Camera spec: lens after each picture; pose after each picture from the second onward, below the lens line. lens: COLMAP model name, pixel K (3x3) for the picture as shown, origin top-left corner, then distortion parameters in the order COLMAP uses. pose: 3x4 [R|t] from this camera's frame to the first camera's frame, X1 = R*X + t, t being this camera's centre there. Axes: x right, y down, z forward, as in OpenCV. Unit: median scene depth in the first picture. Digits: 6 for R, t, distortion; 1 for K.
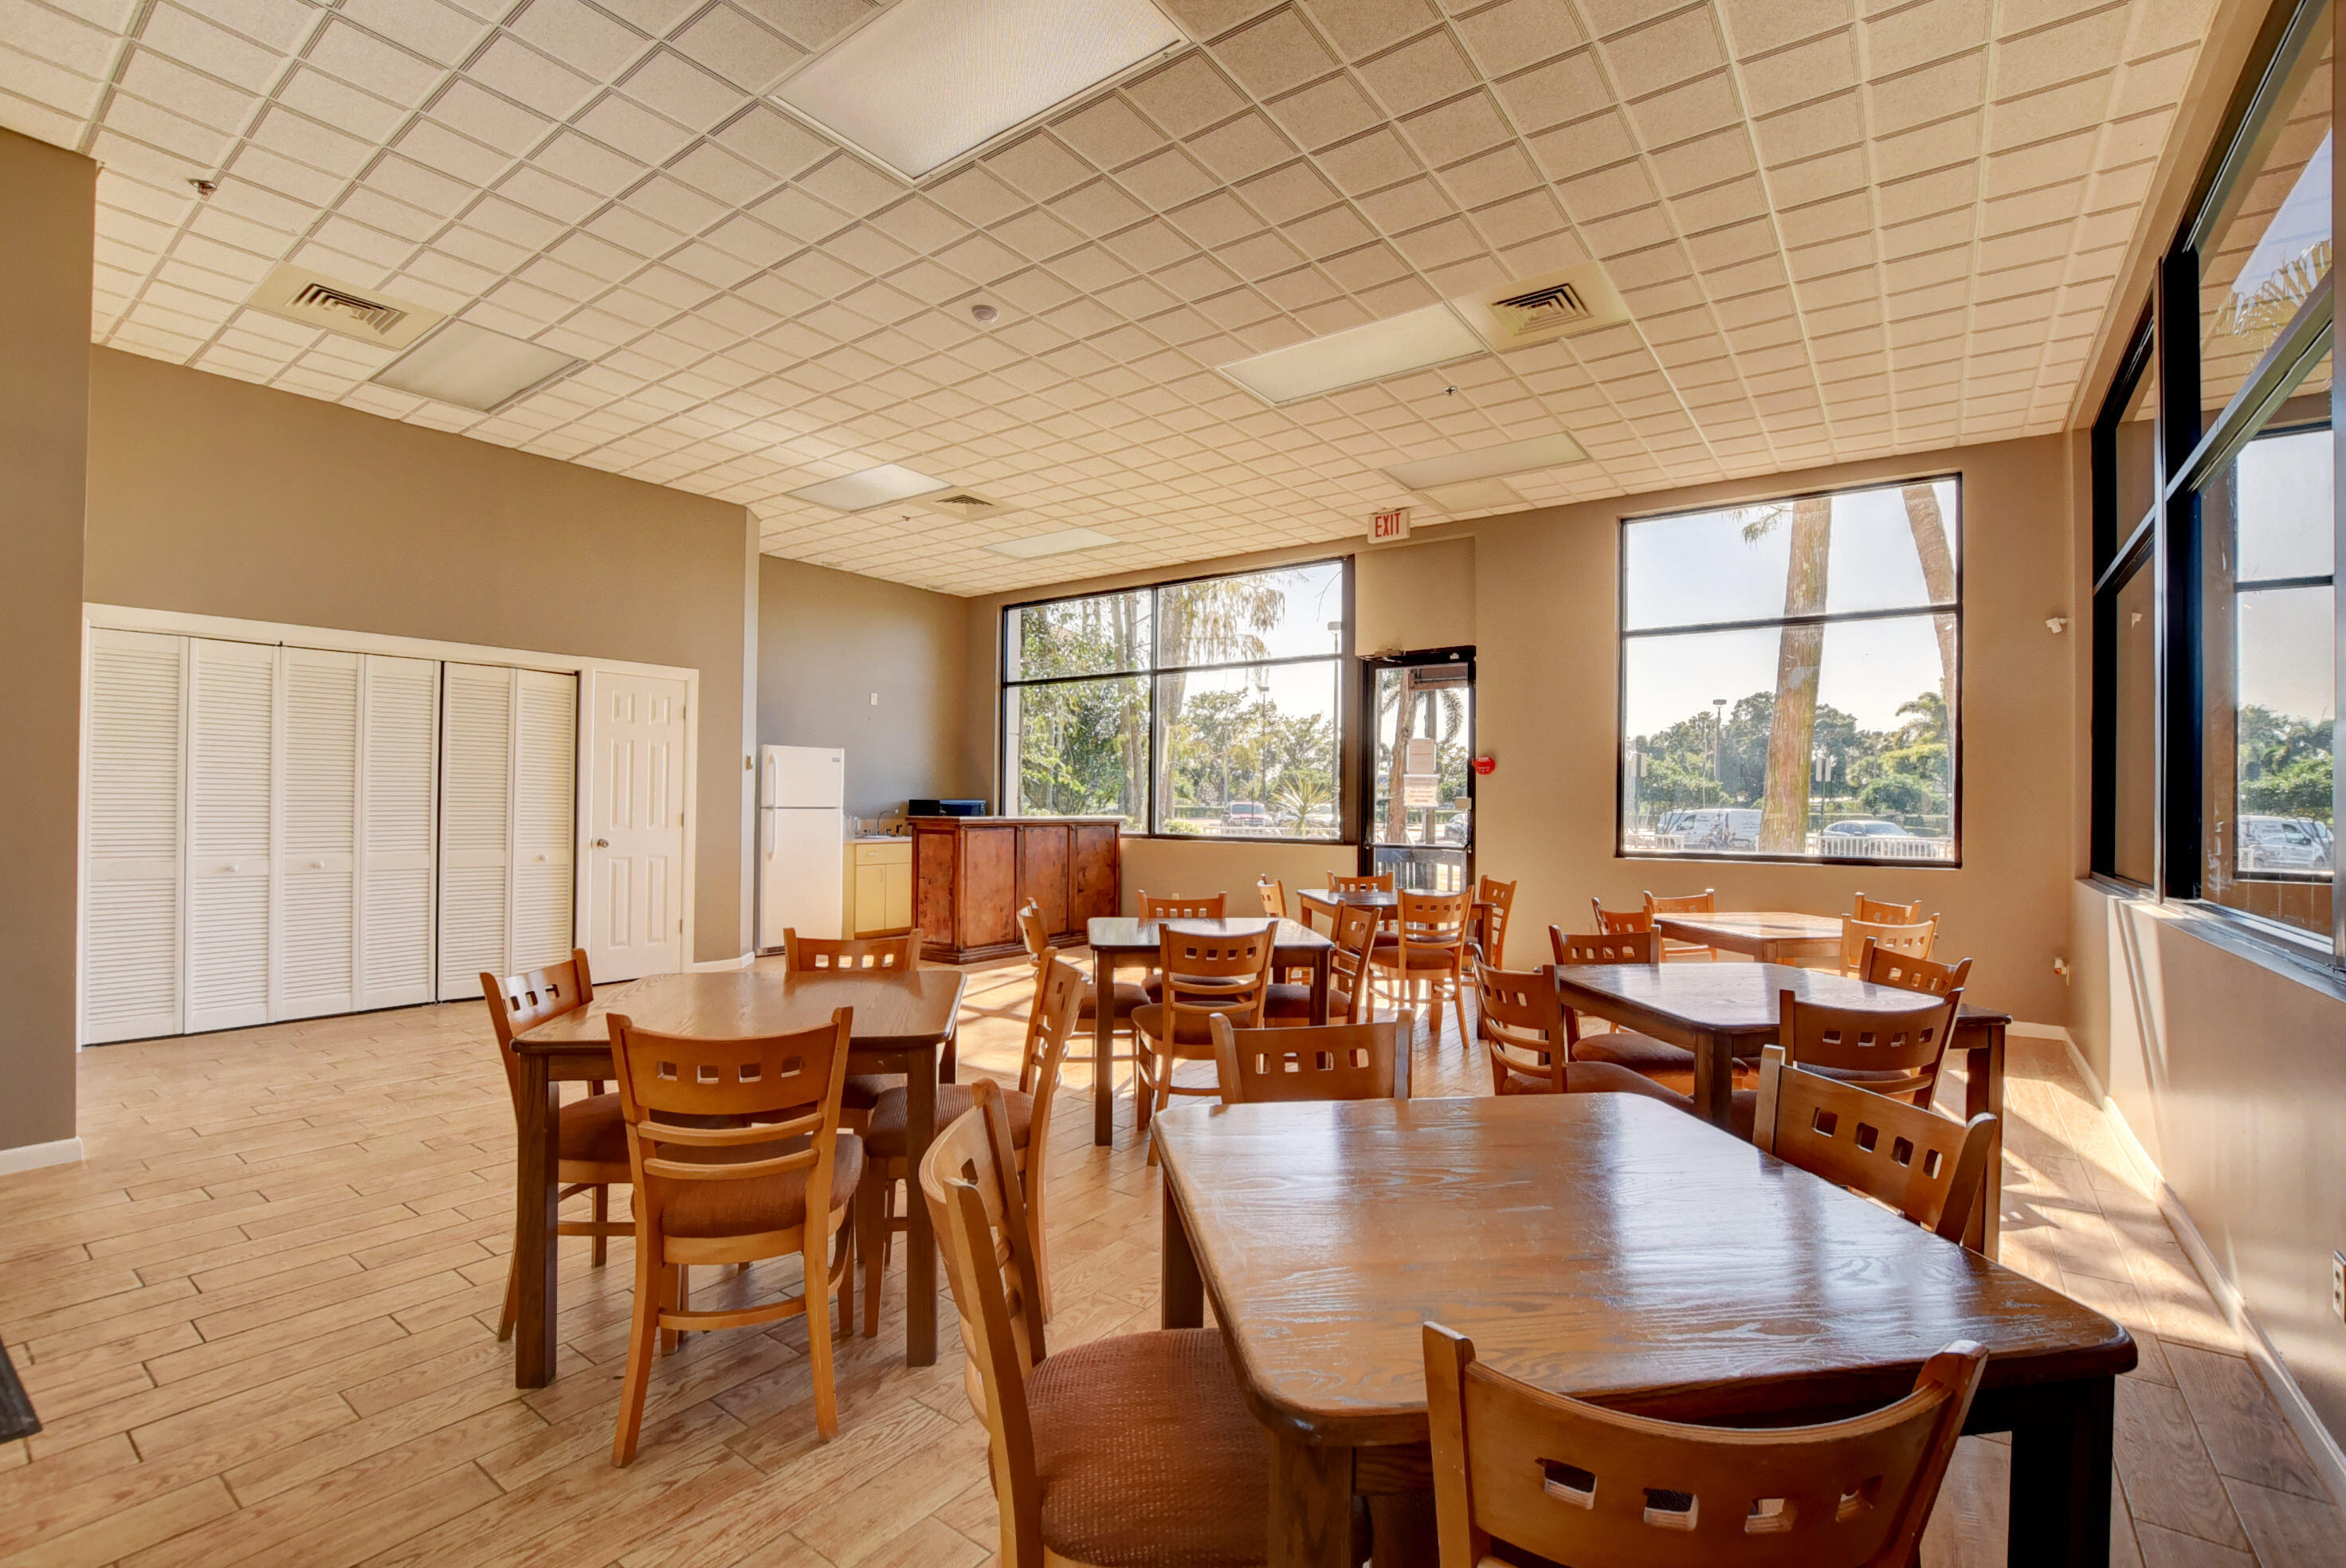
lens RADIAL K [[1037.5, 0, 1175.4], [0, 1037.5, 796.1], [0, 0, 1]] dist [-0.024221, 0.000258]
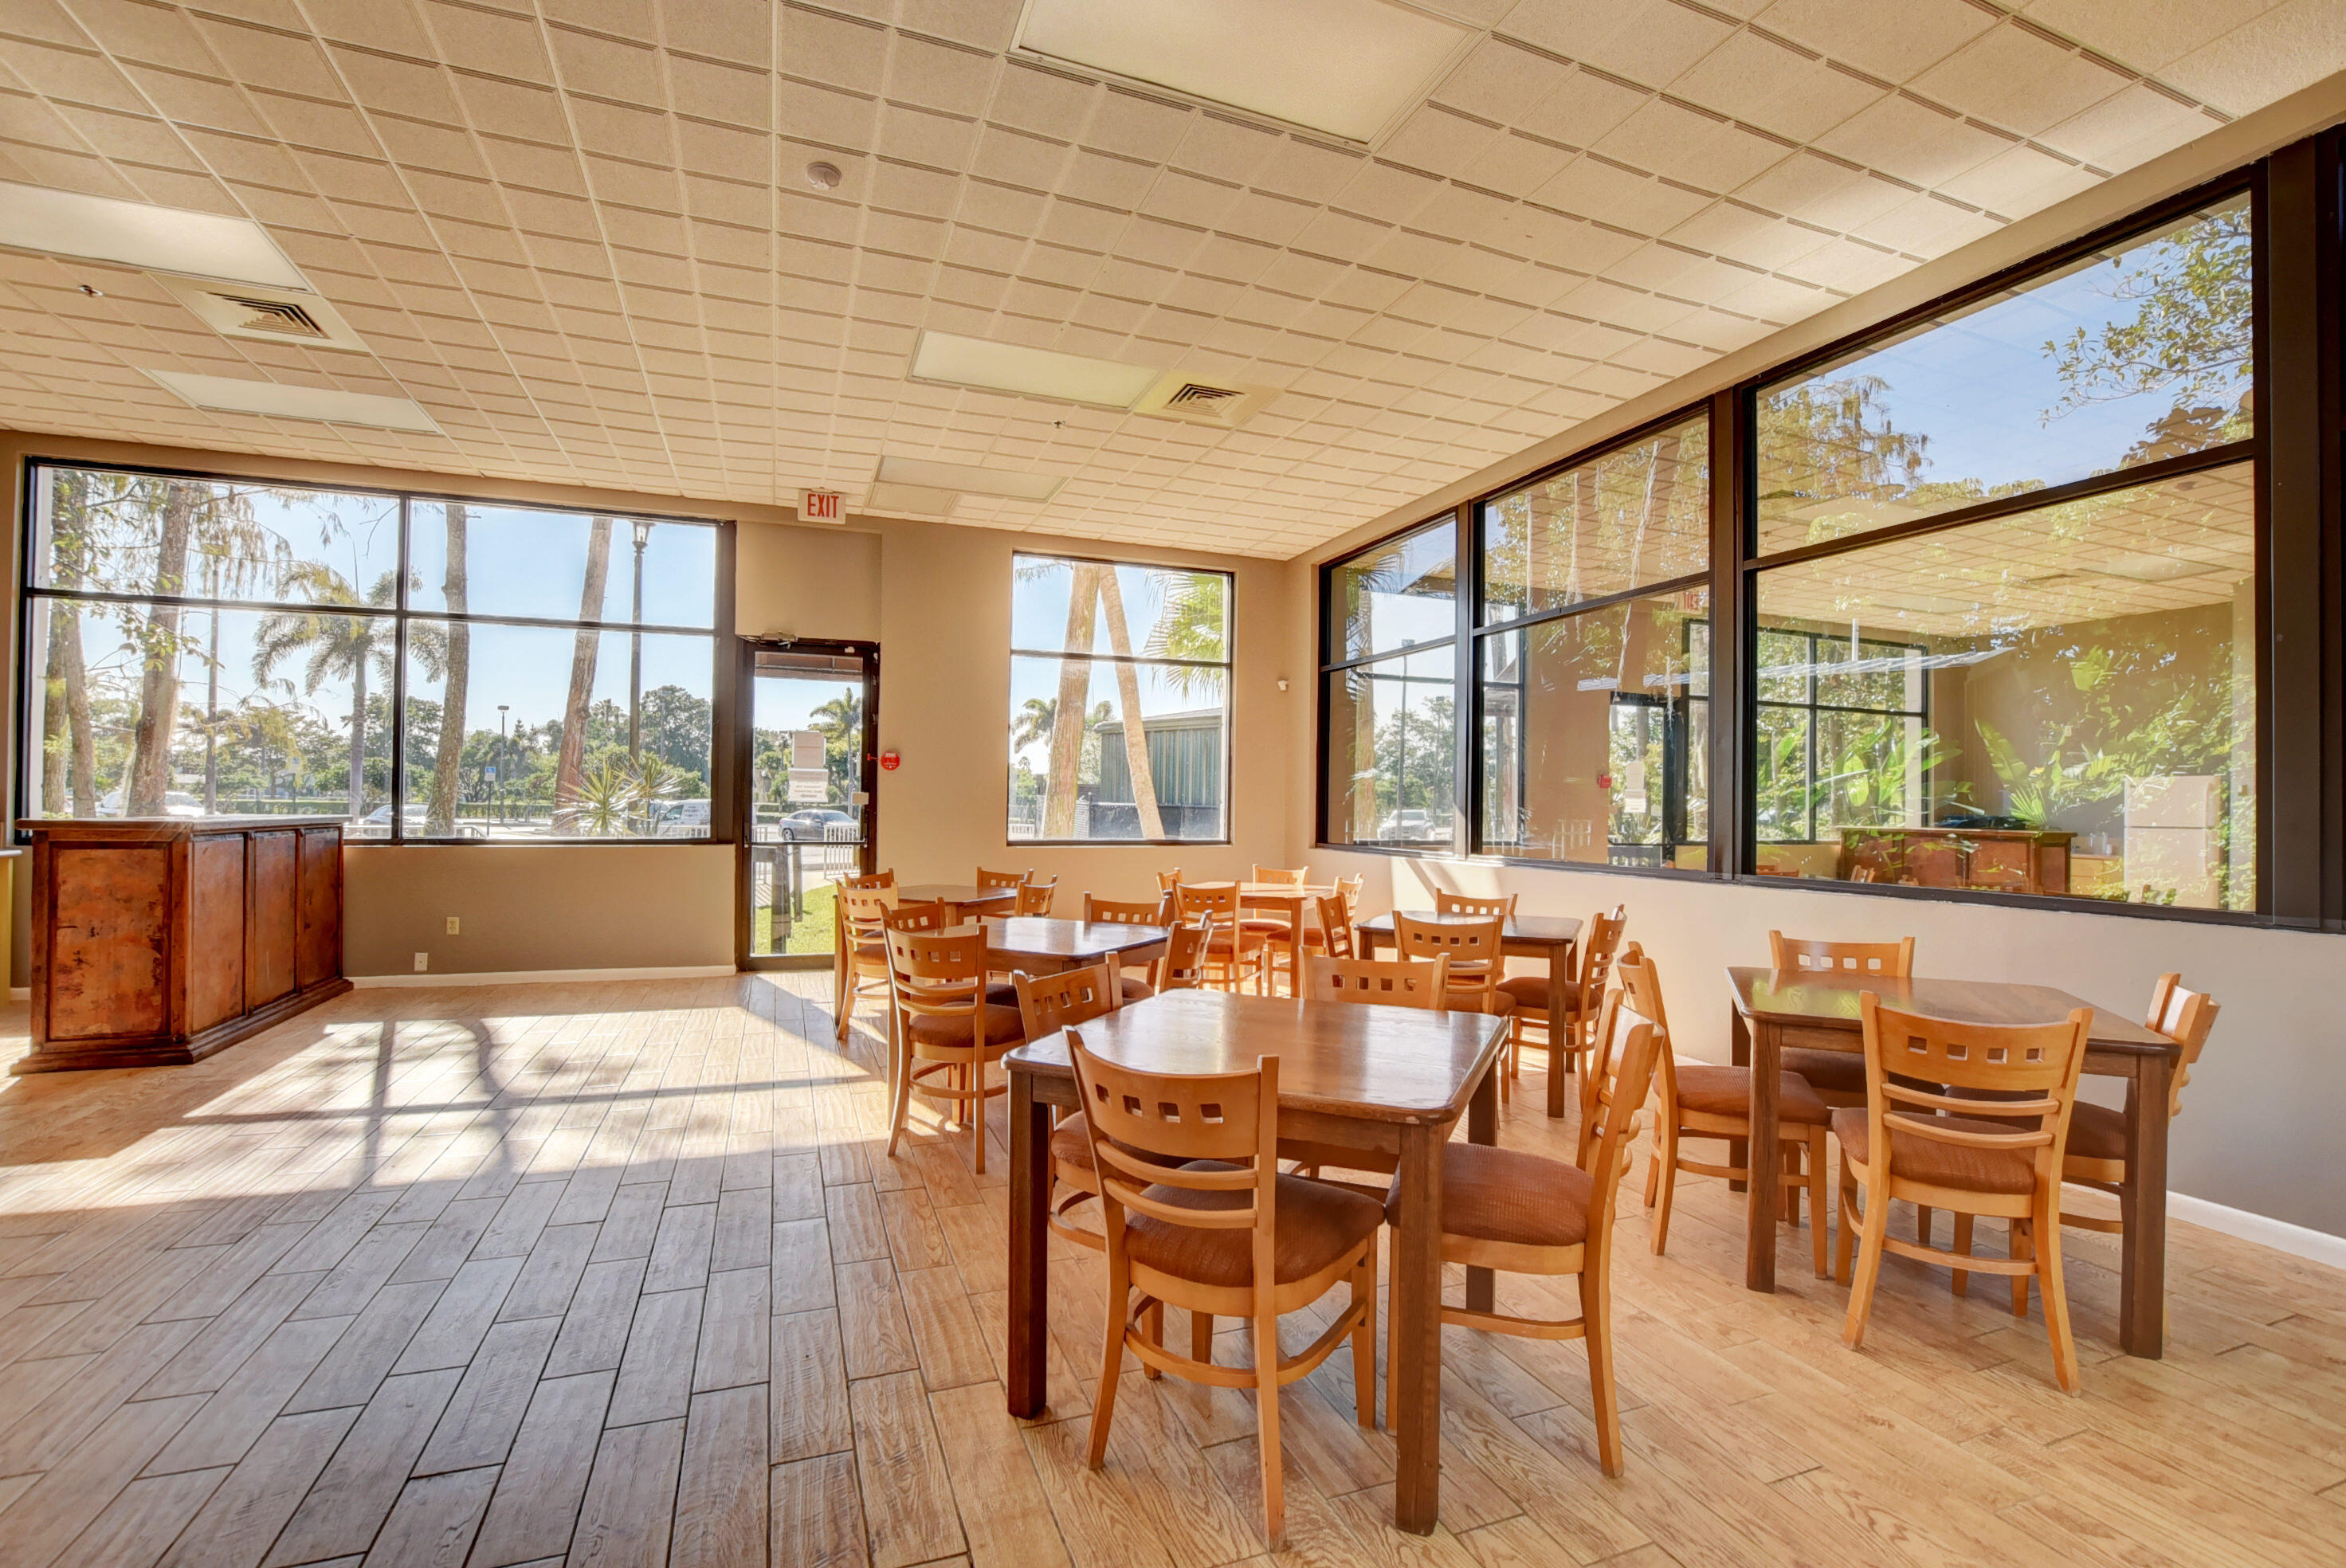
lens RADIAL K [[1037.5, 0, 1175.4], [0, 1037.5, 796.1], [0, 0, 1]] dist [-0.024221, 0.000258]
pose [[0.544511, 0.003134, 0.838748, -0.393552], [-0.012330, 0.999915, 0.004269, -0.002897], [-0.838663, -0.012666, 0.544503, 0.197486]]
